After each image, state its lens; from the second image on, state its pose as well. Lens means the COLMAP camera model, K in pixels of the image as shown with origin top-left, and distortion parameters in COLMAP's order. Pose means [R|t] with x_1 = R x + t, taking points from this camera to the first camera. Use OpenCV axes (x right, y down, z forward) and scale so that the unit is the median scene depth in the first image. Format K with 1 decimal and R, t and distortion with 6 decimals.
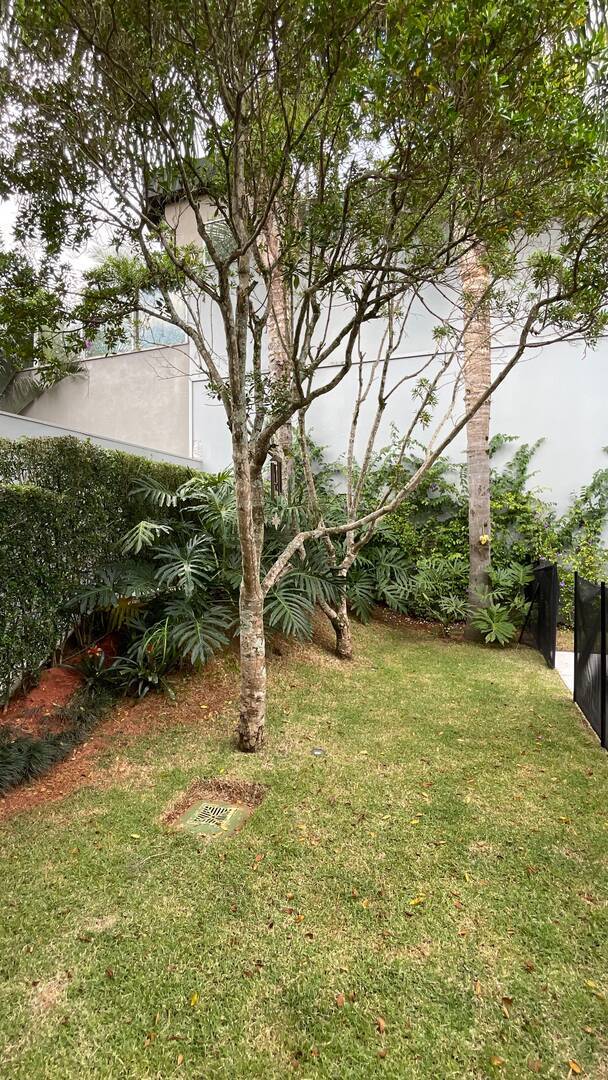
lens RADIAL K [[519.7, 0, 302.4], [0, 519.7, 534.6], [0, 0, 1]] dist [-0.005627, 0.002288]
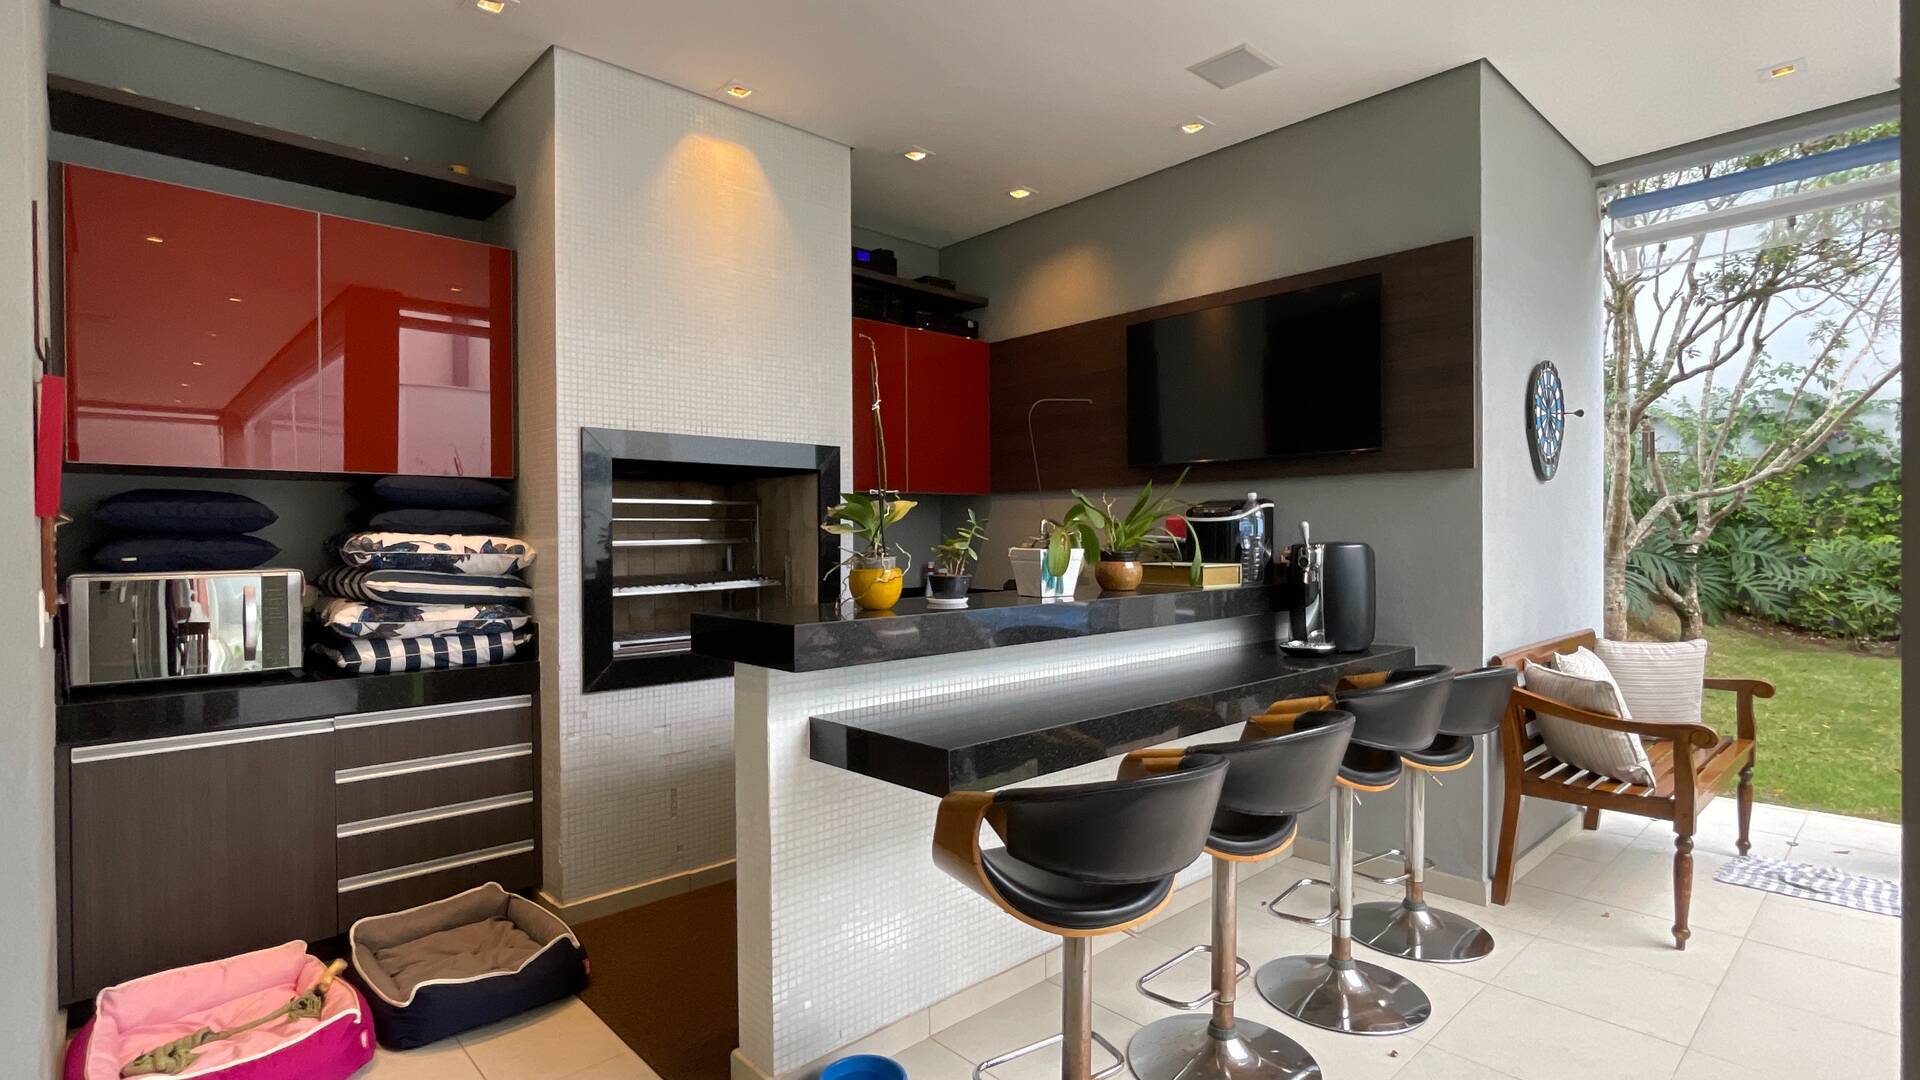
lens RADIAL K [[923.9, 0, 939.0], [0, 923.9, 540.5], [0, 0, 1]] dist [-0.005627, 0.002288]
pose [[0.864526, 0.006950, -0.502540, -0.225255], [-0.001007, 0.999926, 0.012097, 0.042626], [0.502587, -0.009952, 0.864469, -0.889437]]
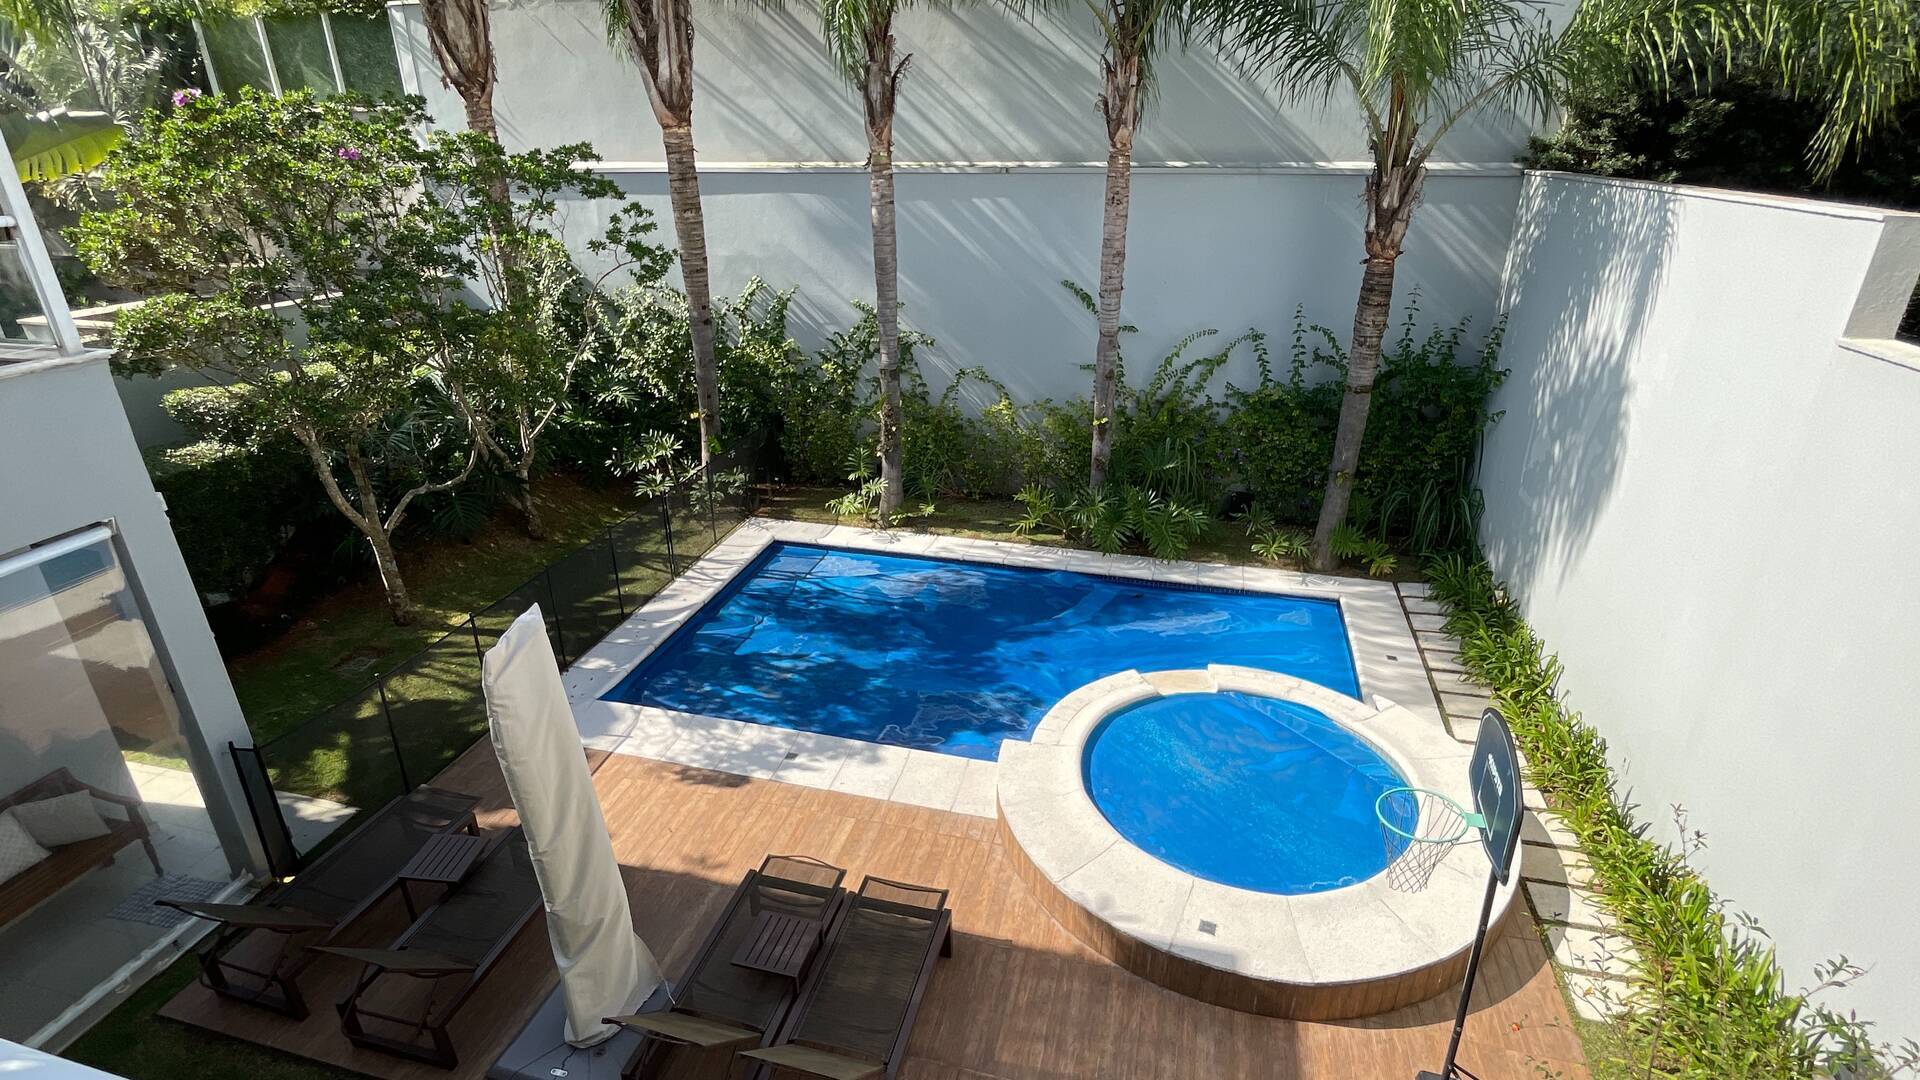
lens RADIAL K [[923.9, 0, 942.1], [0, 923.9, 545.0], [0, 0, 1]] dist [-0.005627, 0.002288]
pose [[0.999056, -0.017913, 0.039584, 0.936817], [0.000363, 0.914466, 0.404664, -0.618369], [-0.043447, -0.404267, 0.913608, -1.011180]]
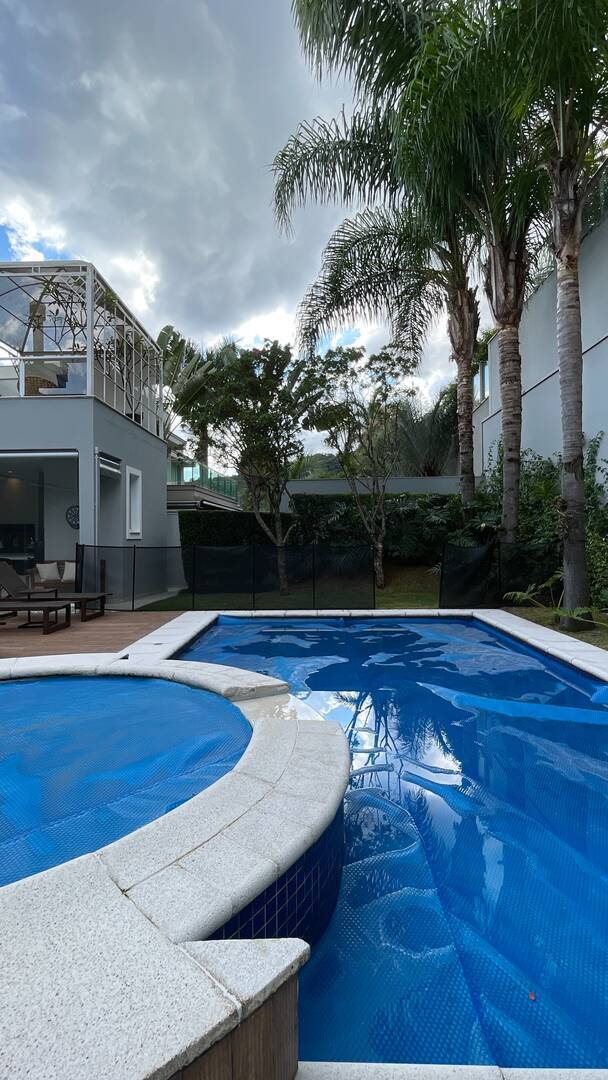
lens RADIAL K [[519.7, 0, 303.8], [0, 519.7, 535.3], [0, 0, 1]] dist [-0.005627, 0.002288]
pose [[0.286381, 0.001437, -0.958115, 1.891430], [0.005672, 0.999979, 0.003195, 0.030905], [0.958099, -0.006349, 0.286367, 0.156837]]
